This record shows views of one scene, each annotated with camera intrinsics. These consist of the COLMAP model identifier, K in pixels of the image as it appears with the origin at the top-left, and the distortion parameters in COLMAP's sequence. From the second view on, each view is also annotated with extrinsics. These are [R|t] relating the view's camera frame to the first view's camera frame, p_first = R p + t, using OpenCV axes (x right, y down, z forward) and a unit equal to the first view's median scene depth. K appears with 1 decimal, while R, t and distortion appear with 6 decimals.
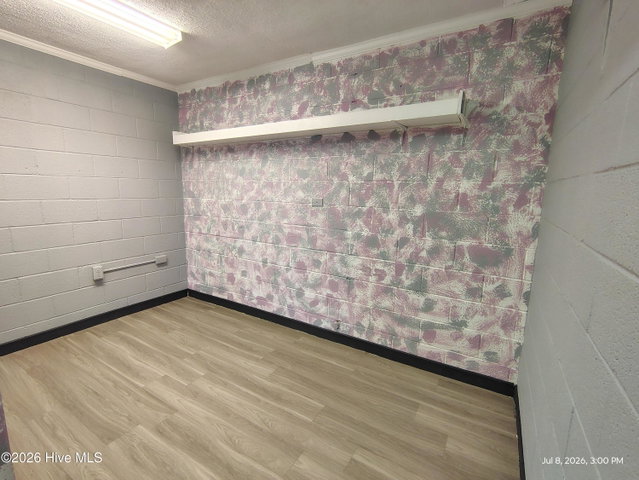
lens RADIAL K [[300.2, 0, 318.1], [0, 300.2, 240.7], [0, 0, 1]] dist [-0.006167, 0.005978]
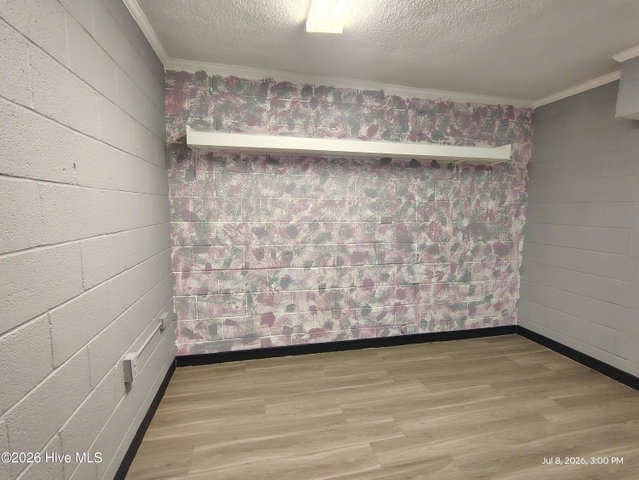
lens RADIAL K [[300.2, 0, 318.1], [0, 300.2, 240.7], [0, 0, 1]] dist [-0.006167, 0.005978]
pose [[0.719579, -0.090894, 0.688436, -0.880108], [0.121149, 0.992624, 0.004426, -0.084040], [-0.683761, 0.080219, 0.725283, 0.377818]]
